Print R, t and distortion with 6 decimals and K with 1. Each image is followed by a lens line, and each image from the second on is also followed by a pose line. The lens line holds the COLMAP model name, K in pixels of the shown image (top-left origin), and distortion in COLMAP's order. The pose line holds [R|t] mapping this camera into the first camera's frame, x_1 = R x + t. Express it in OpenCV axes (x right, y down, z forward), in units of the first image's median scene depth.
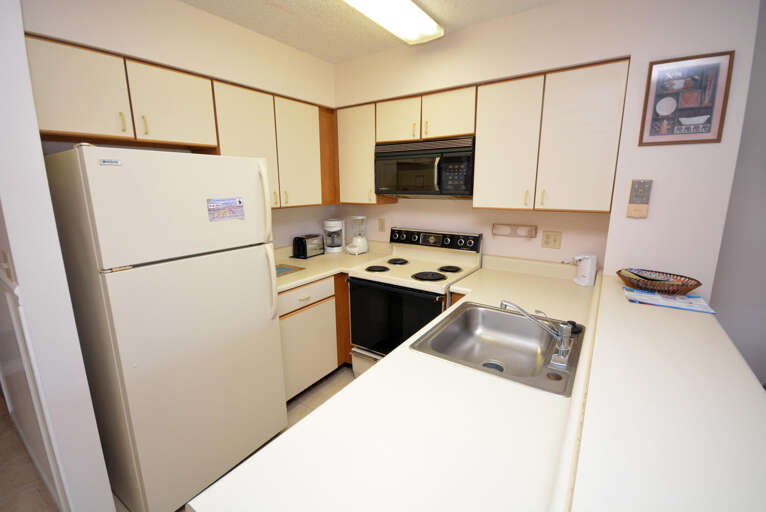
lens RADIAL K [[341.6, 0, 381.4], [0, 341.6, 252.6], [0, 0, 1]] dist [0.011925, -0.011691]
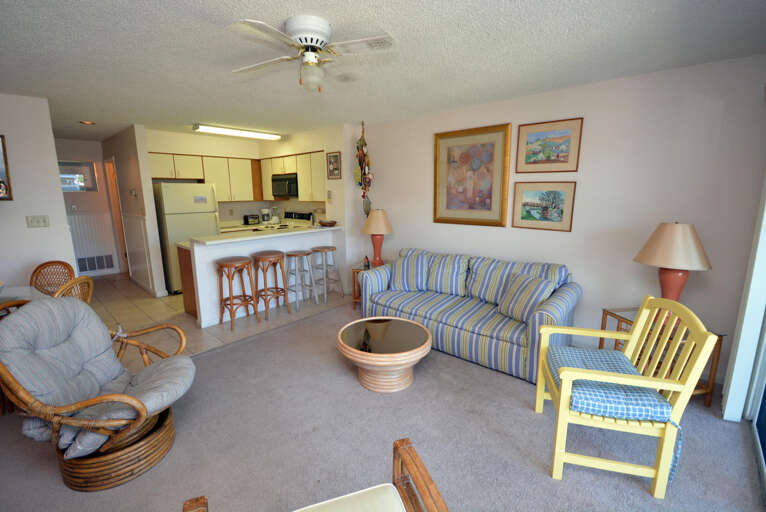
lens RADIAL K [[341.6, 0, 381.4], [0, 341.6, 252.6], [0, 0, 1]] dist [0.011925, -0.011691]
pose [[0.990937, 0.022683, -0.132396, 1.192555], [-0.024931, 0.999571, -0.015342, 0.267831], [0.131991, 0.018504, 0.991078, -1.398101]]
